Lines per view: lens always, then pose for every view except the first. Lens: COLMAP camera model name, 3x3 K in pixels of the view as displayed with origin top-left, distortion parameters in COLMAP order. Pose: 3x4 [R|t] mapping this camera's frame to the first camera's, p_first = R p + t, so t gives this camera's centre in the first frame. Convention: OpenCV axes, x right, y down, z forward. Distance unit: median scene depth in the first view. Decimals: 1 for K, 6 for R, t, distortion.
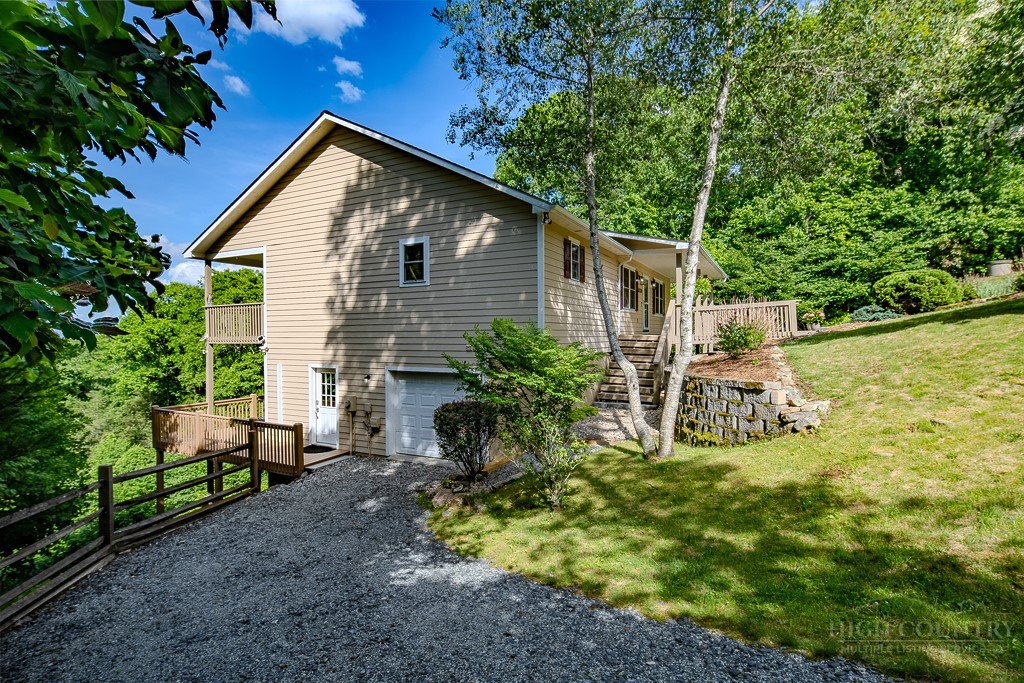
lens RADIAL K [[504.4, 0, 510.9], [0, 504.4, 367.0], [0, 0, 1]] dist [-0.001294, -0.000179]
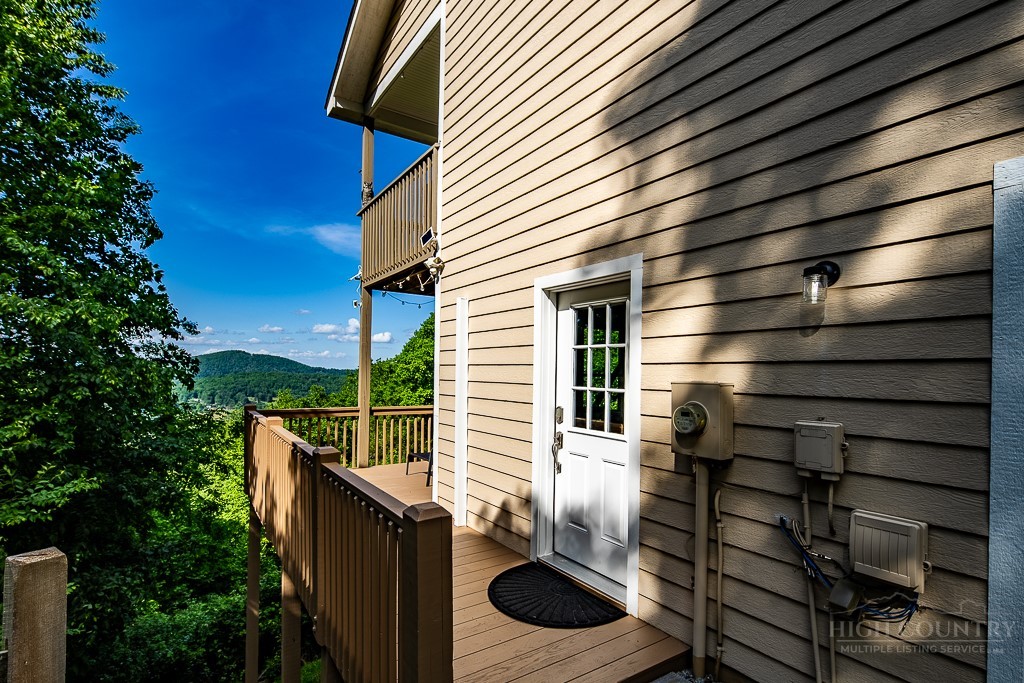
lens RADIAL K [[504.4, 0, 510.9], [0, 504.4, 367.0], [0, 0, 1]] dist [-0.001294, -0.000179]
pose [[0.878432, 0.005490, -0.477835, -0.293389], [-0.040148, 0.997247, -0.062348, 0.067663], [0.476177, 0.073952, 0.876234, 0.794643]]
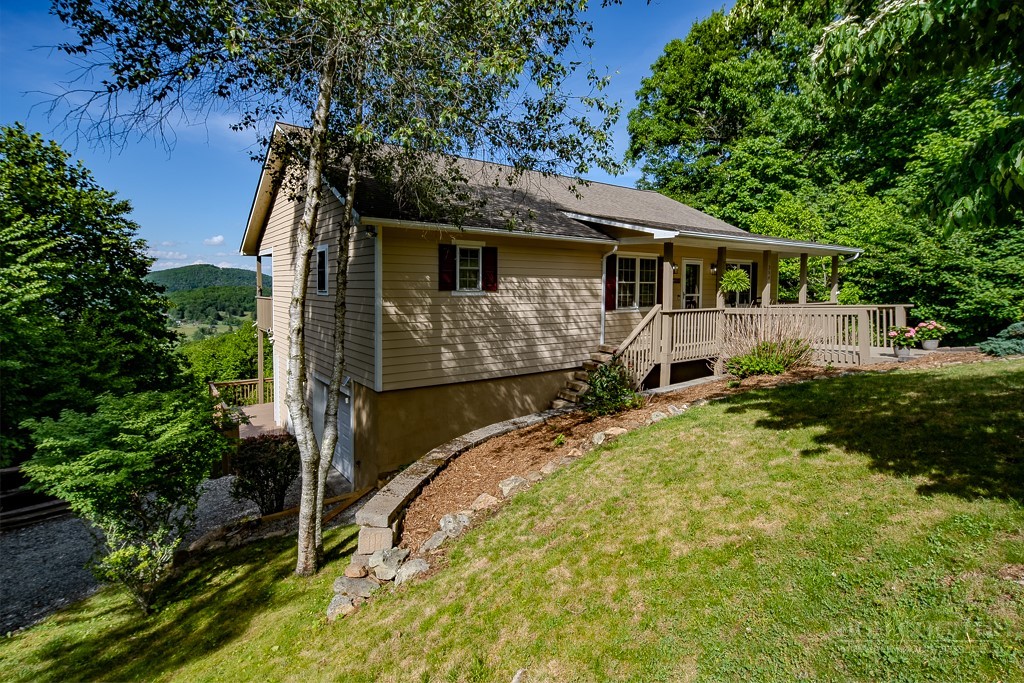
lens RADIAL K [[505.1, 0, 512.7], [0, 505.1, 324.4], [0, 0, 1]] dist [-0.000894, -0.000190]
pose [[0.899891, 0.043997, -0.433891, 0.512673], [-0.036943, 0.999013, 0.024681, -0.128679], [0.434548, -0.006181, 0.900627, 0.255169]]
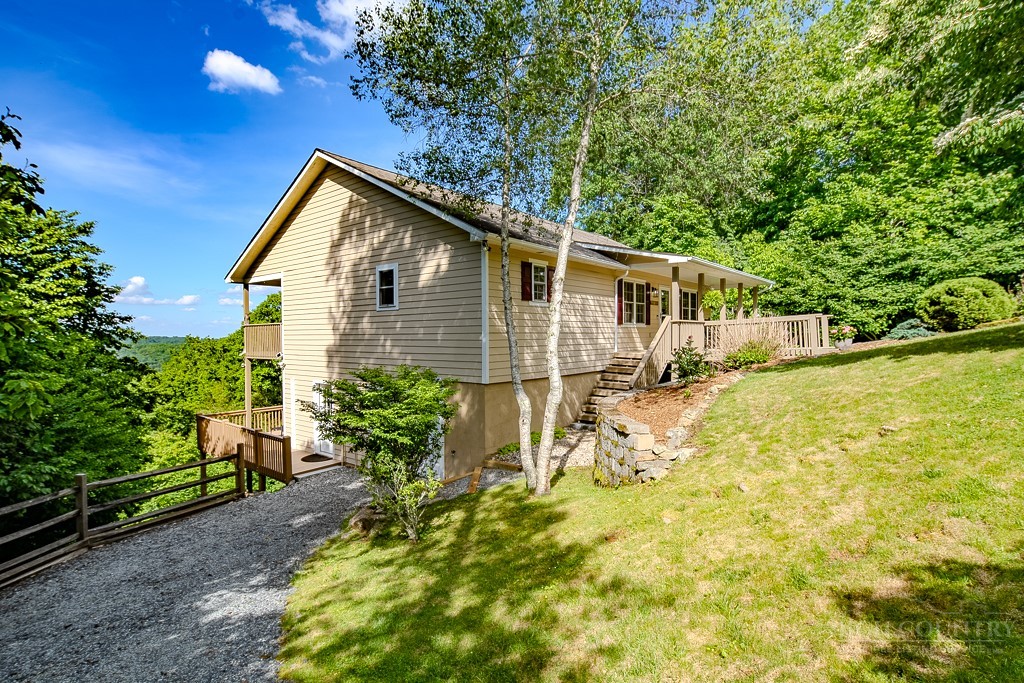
lens RADIAL K [[504.7, 0, 514.6], [0, 504.7, 370.7], [0, 0, 1]] dist [-0.013658, 0.000442]
pose [[0.980798, 0.011472, -0.194687, 0.251639], [-0.009546, 0.999896, 0.010829, -0.043690], [0.194791, -0.008763, 0.980806, 0.015676]]
